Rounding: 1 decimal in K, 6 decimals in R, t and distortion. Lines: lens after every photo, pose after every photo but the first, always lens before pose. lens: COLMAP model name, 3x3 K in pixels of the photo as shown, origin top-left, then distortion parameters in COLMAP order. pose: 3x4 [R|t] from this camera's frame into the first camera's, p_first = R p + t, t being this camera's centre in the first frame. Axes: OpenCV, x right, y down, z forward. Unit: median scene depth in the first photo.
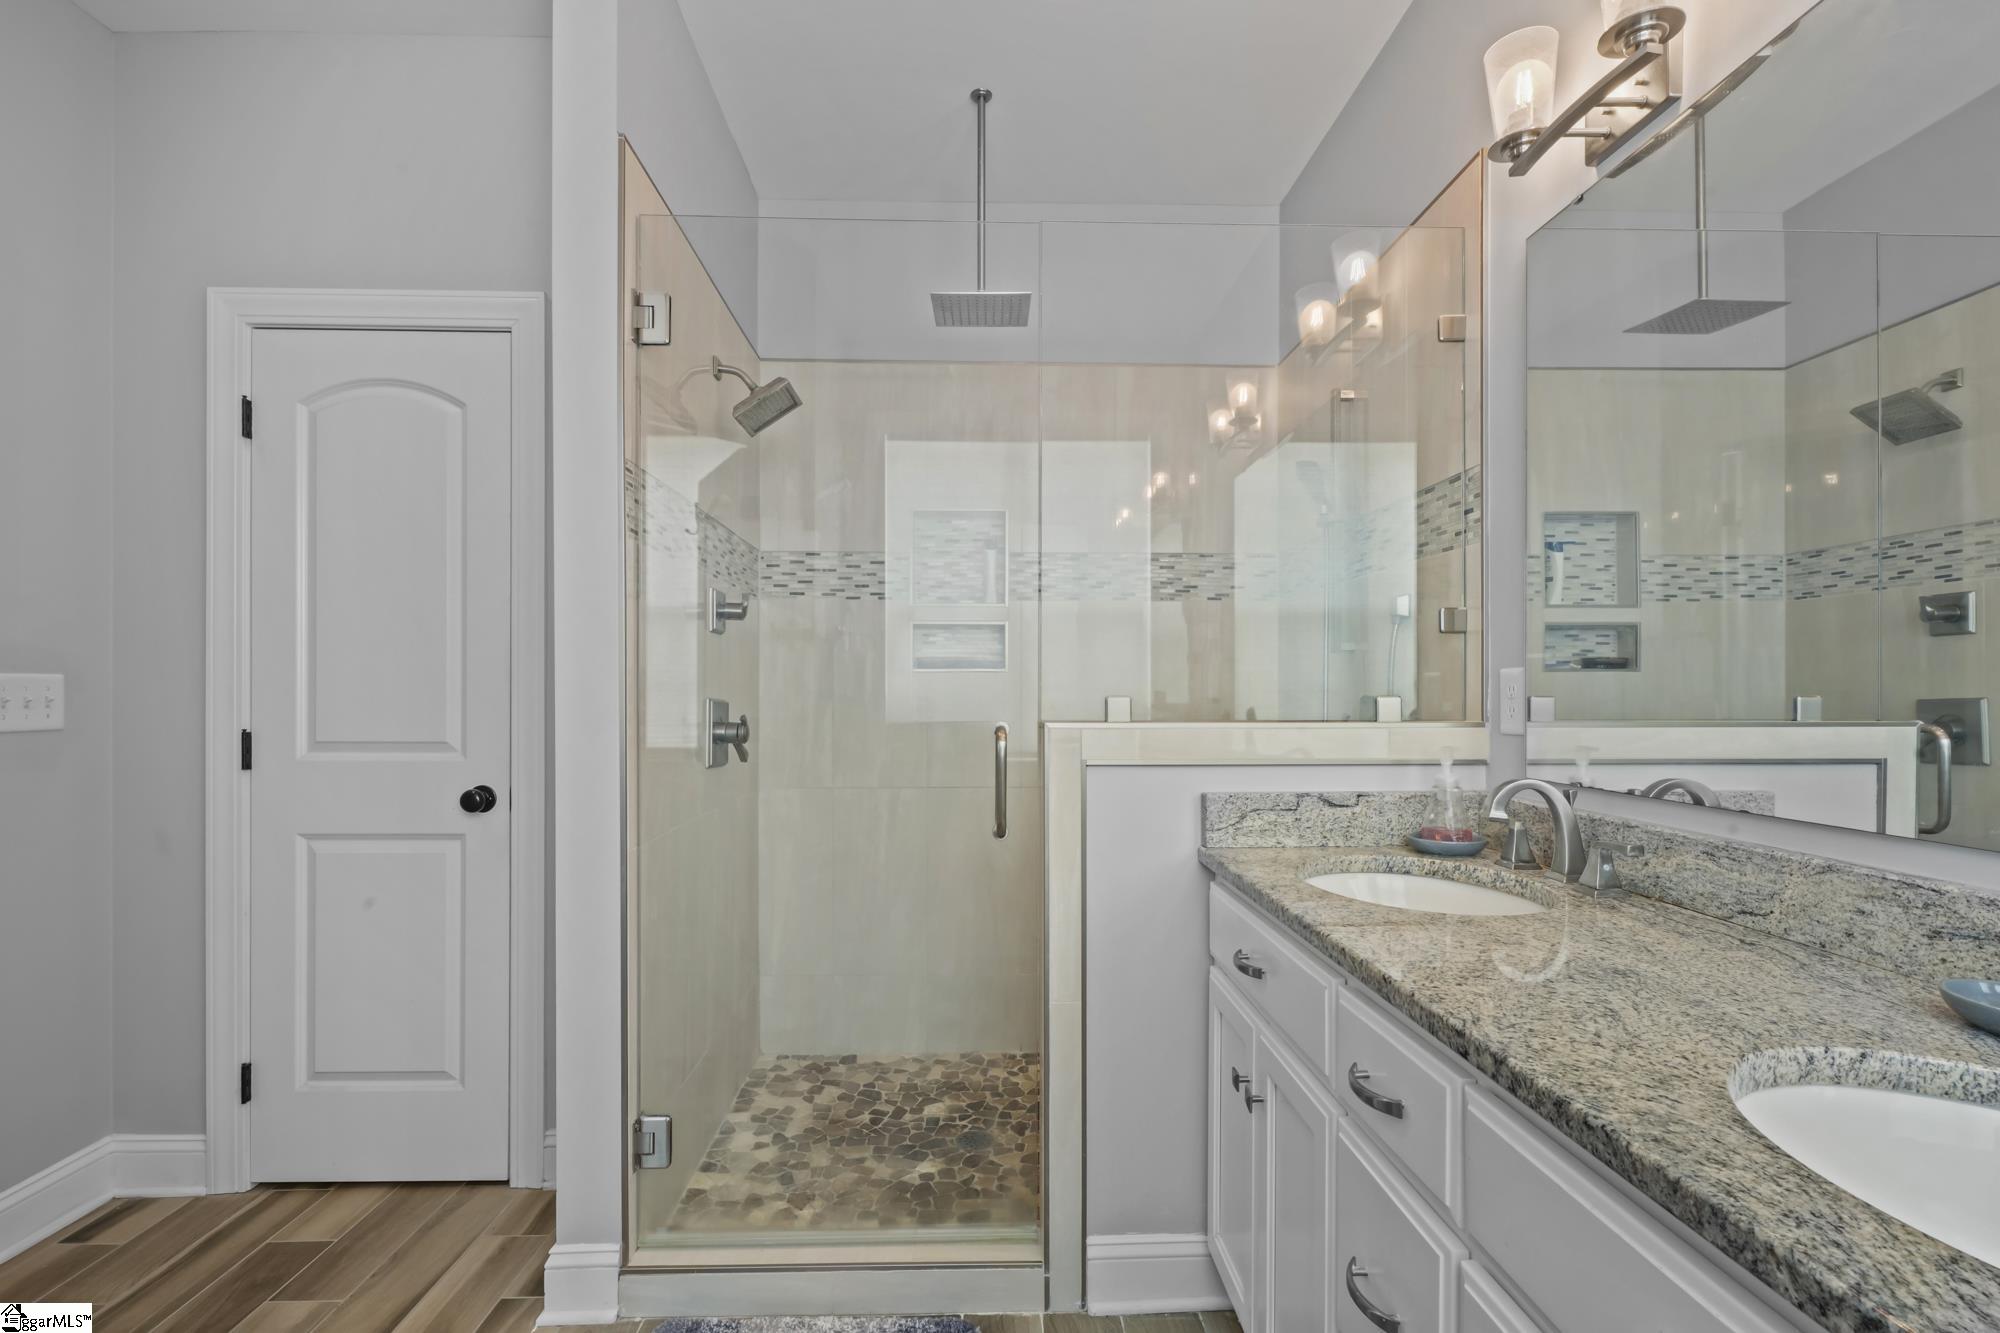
lens RADIAL K [[903.2, 0, 1000.3], [0, 903.2, 698.9], [0, 0, 1]] dist [-0.001361, 0.000402]
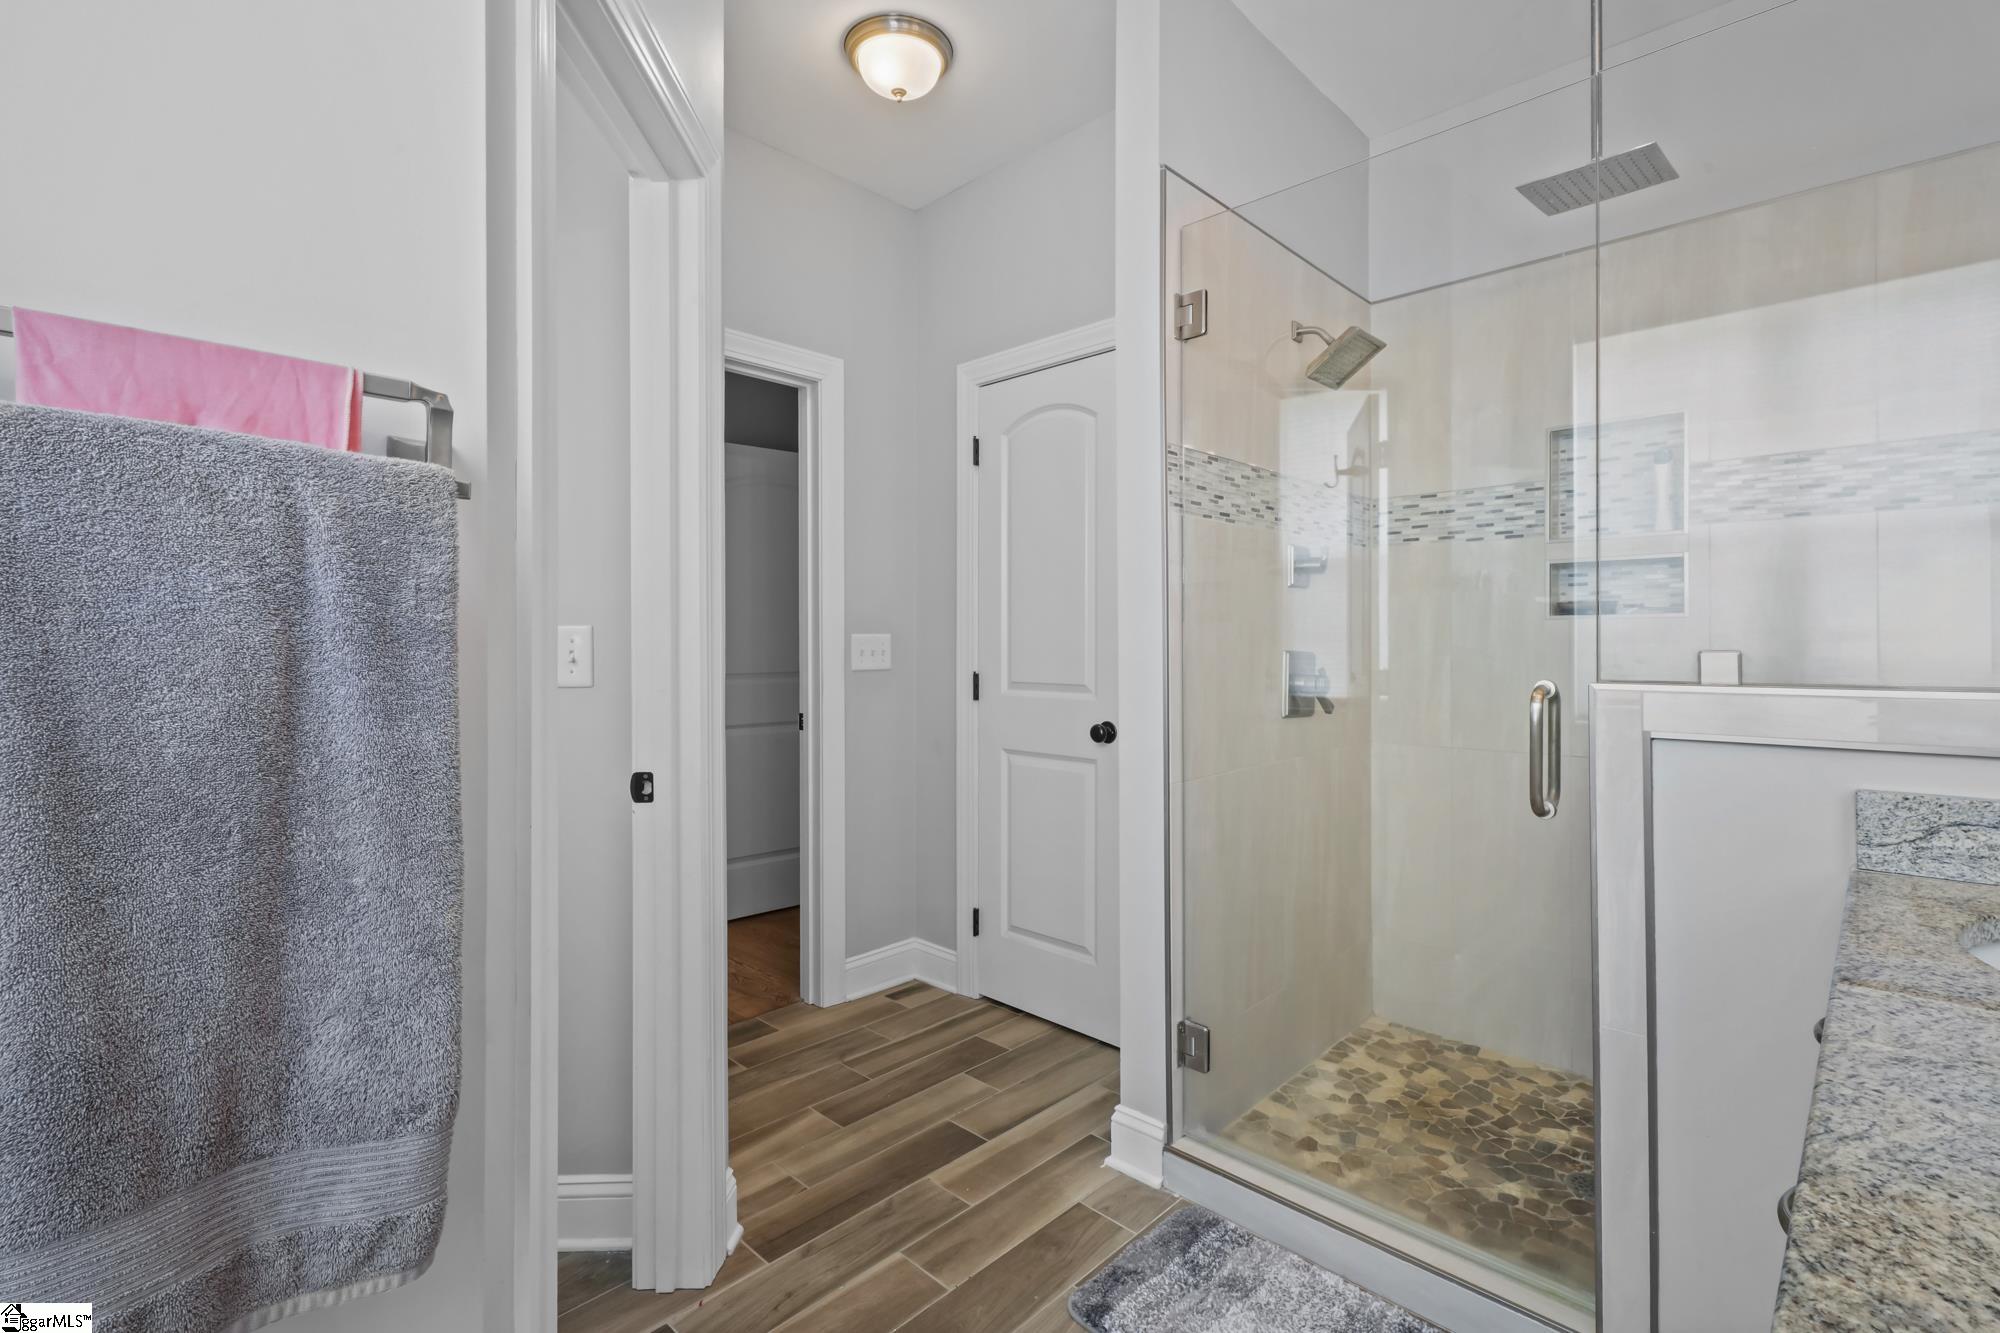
lens RADIAL K [[903.2, 0, 970.5], [0, 903.2, 647.1], [0, 0, 1]] dist [-0.001361, 0.000402]
pose [[0.690308, -0.000086, -0.723516, 0.183533], [-0.001034, 0.999999, -0.001106, -0.003405], [0.723515, 0.001511, 0.690307, 0.017232]]
